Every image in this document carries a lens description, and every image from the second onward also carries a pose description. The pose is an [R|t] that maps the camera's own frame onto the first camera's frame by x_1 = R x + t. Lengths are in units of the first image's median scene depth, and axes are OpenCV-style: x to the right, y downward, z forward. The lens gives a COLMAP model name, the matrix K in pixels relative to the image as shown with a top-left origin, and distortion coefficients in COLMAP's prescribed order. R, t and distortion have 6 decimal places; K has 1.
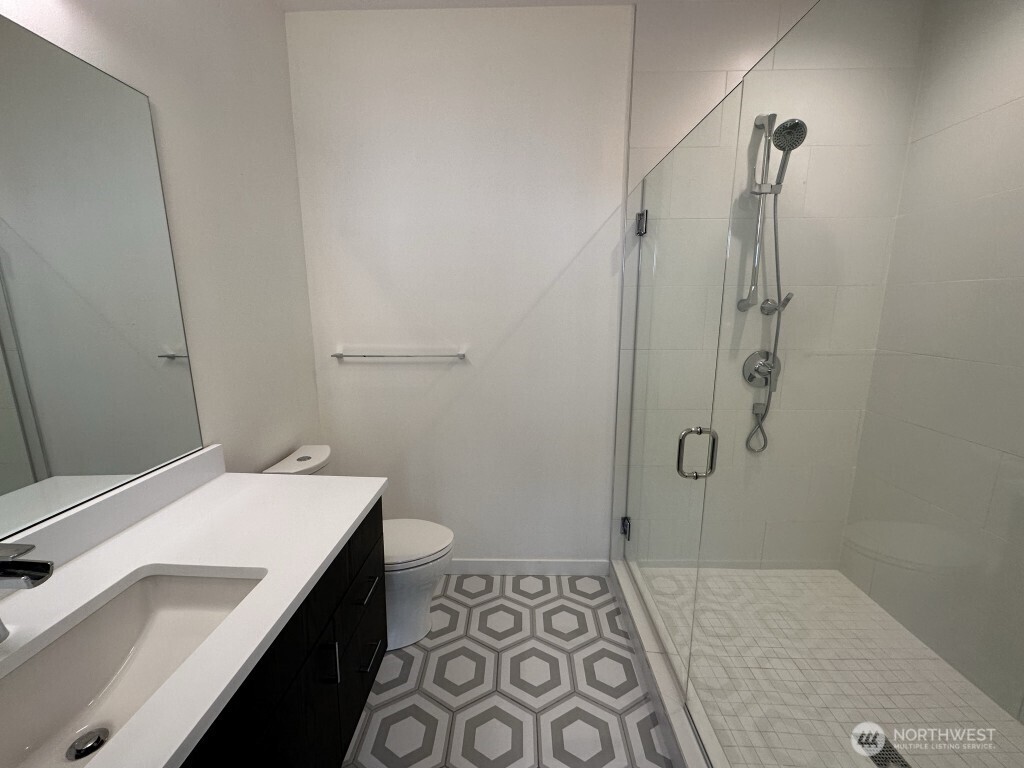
lens RADIAL K [[407.9, 0, 507.2], [0, 407.9, 379.2], [0, 0, 1]] dist [-0.001333, 0.000150]
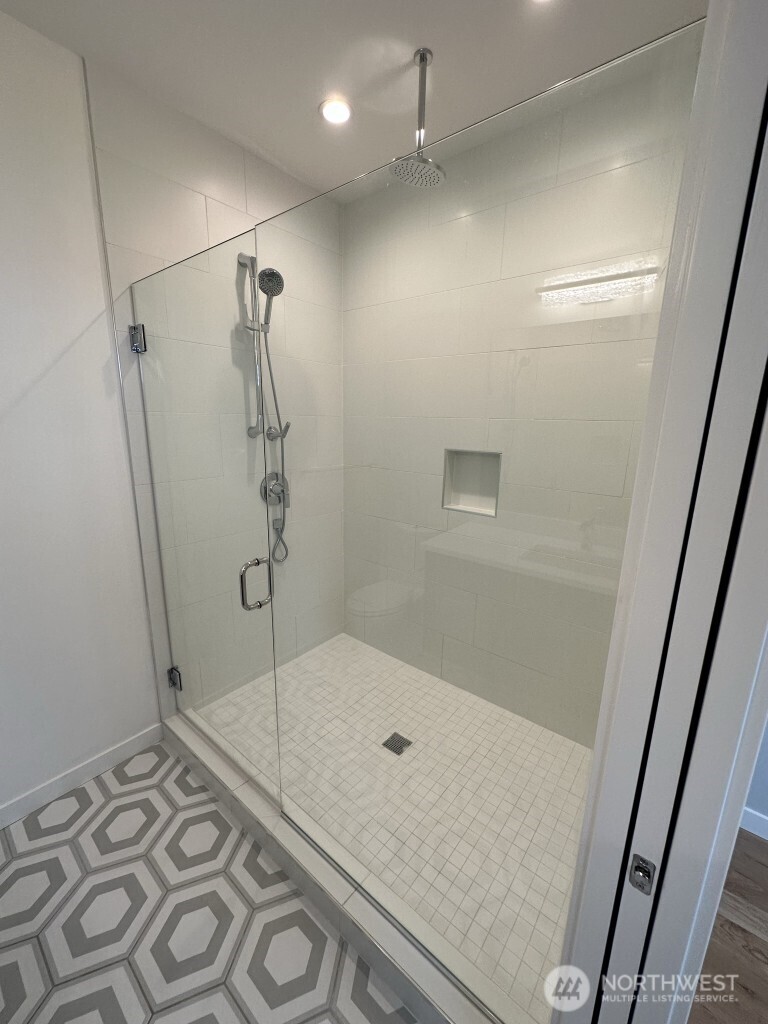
lens RADIAL K [[407.9, 0, 384.0], [0, 407.9, 509.7], [0, 0, 1]] dist [-0.001333, 0.000150]
pose [[0.613127, -0.157596, 0.774105, -0.075625], [0.124909, 0.986913, 0.101987, -0.047498], [-0.780047, 0.034161, 0.624788, 0.065011]]
